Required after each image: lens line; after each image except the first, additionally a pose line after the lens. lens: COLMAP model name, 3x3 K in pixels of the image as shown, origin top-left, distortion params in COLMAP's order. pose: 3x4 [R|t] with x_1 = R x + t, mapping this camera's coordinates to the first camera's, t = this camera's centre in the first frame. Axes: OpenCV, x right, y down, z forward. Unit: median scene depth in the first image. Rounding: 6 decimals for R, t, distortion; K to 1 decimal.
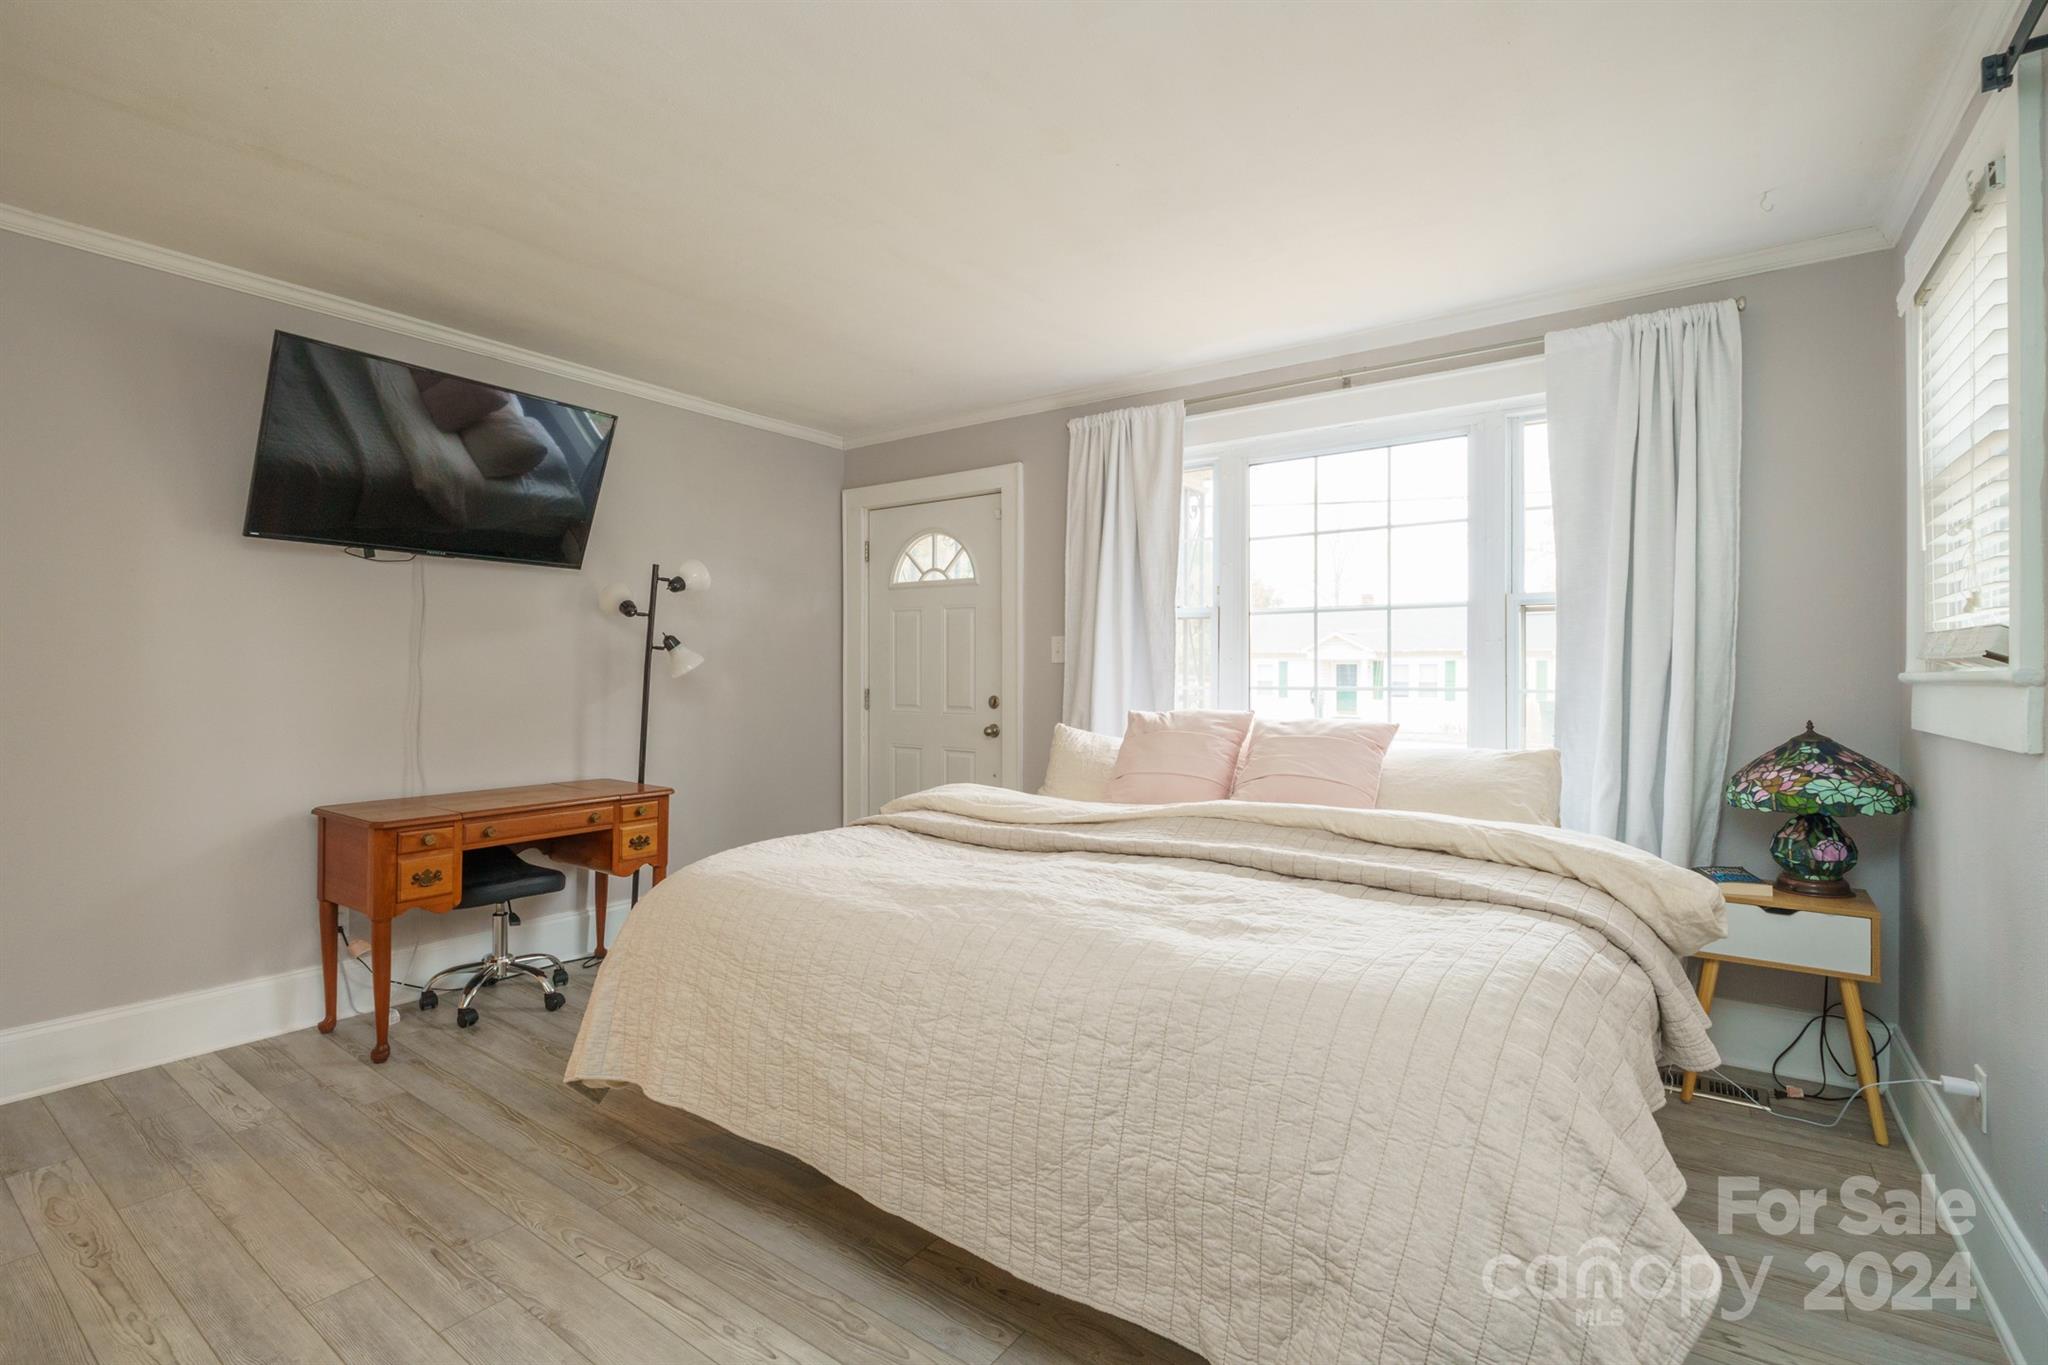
lens RADIAL K [[927.0, 0, 1013.8], [0, 927.0, 678.5], [0, 0, 1]] dist [-0.005093, 0.000098]
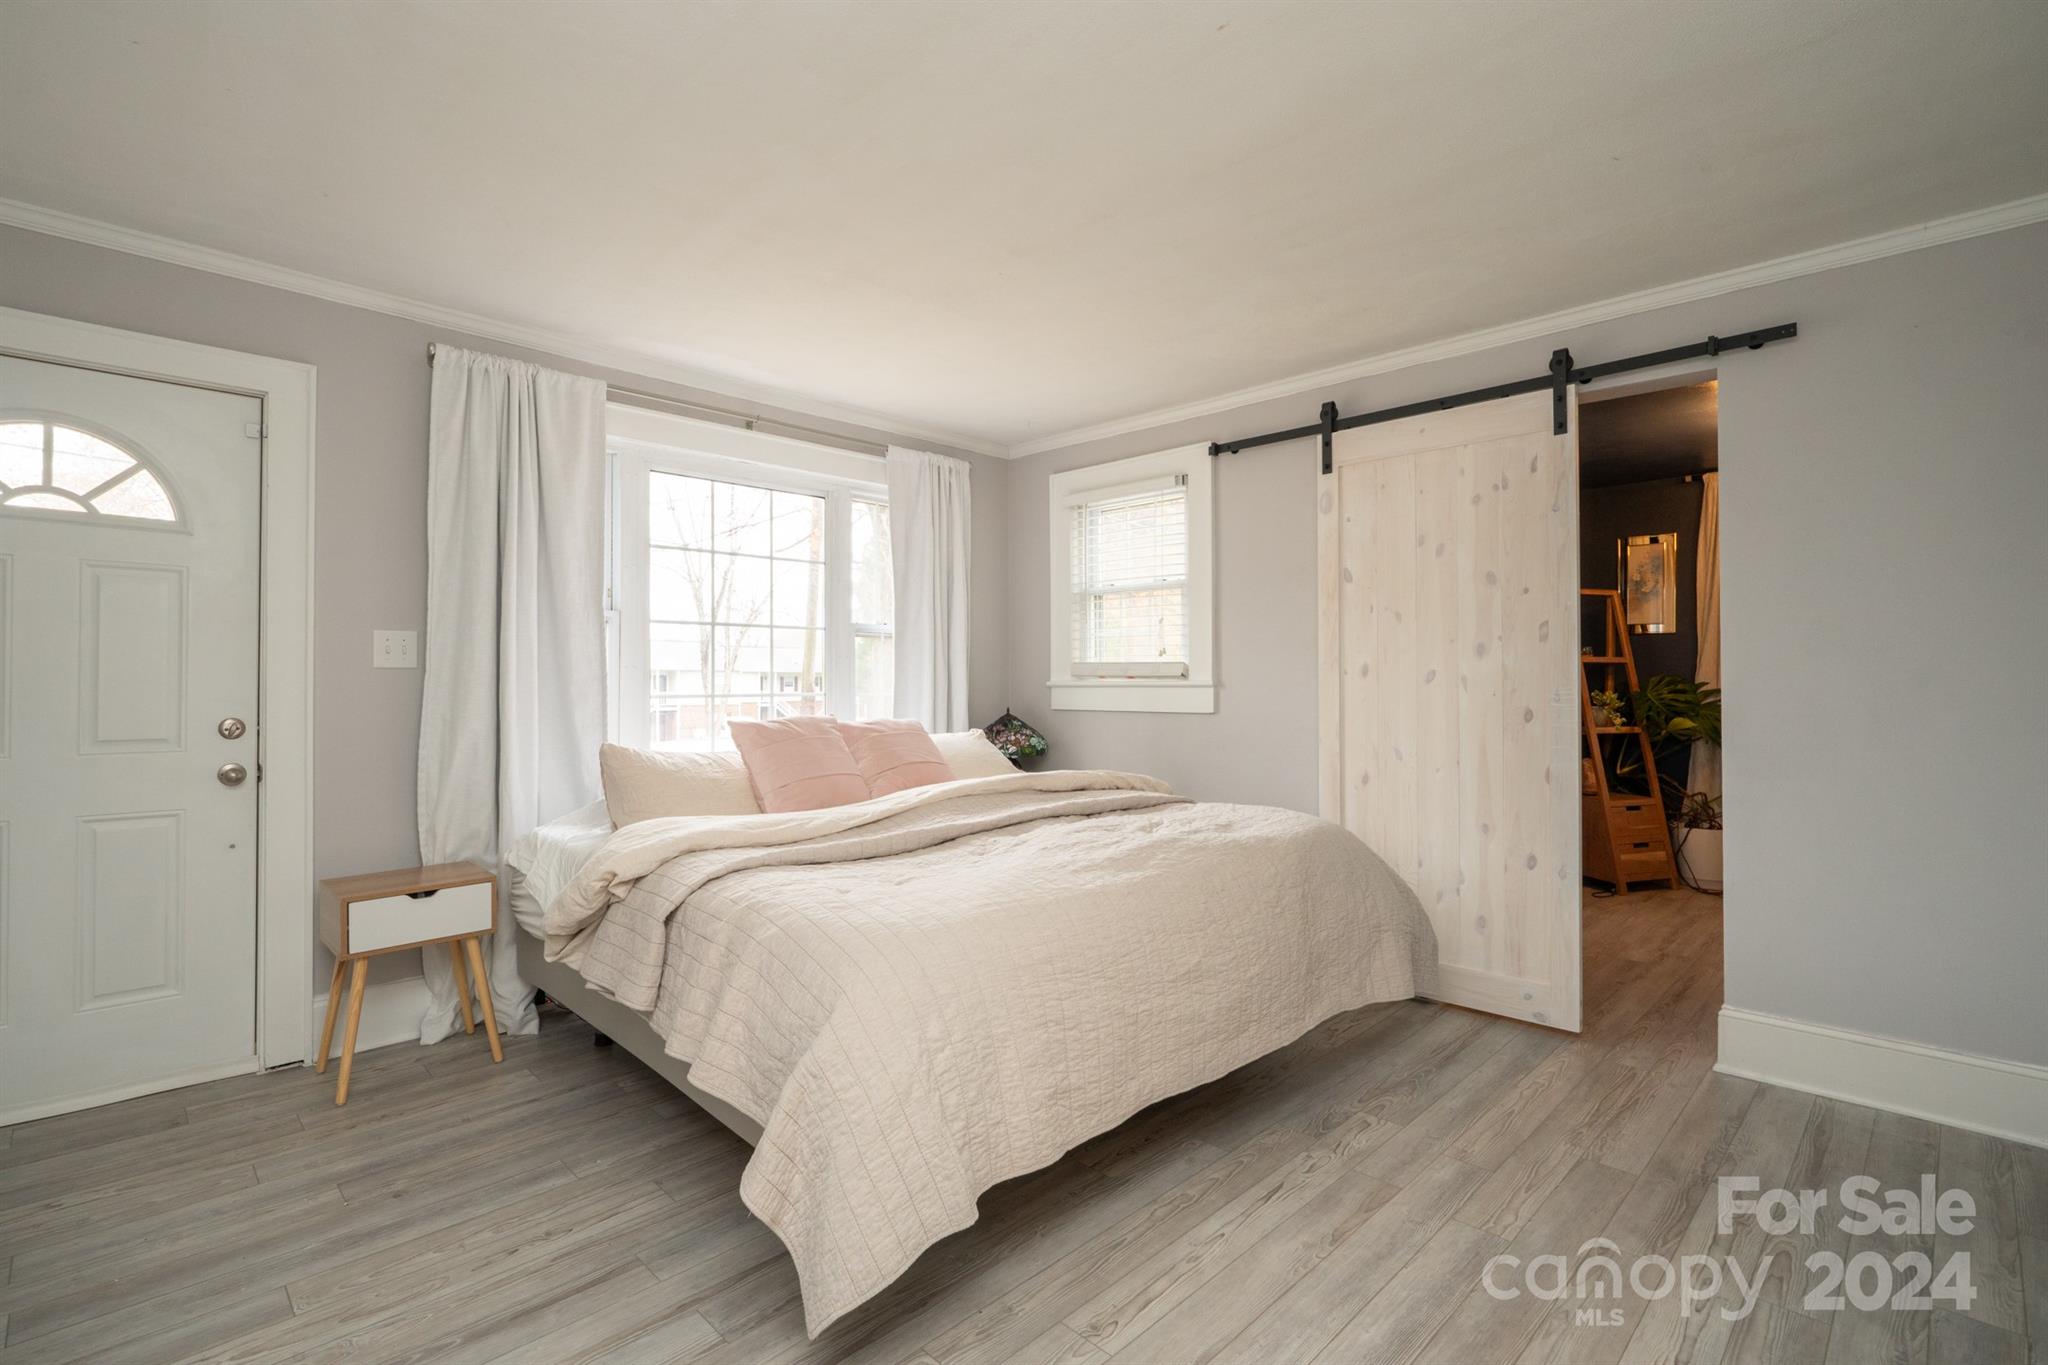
lens RADIAL K [[927.0, 0, 1018.8], [0, 927.0, 682.0], [0, 0, 1]] dist [-0.005093, 0.000098]
pose [[0.170310, -0.003236, 0.985385, -0.705432], [0.004532, 0.999987, 0.002500, -0.006249], [-0.985380, 0.004040, 0.170322, 0.486439]]
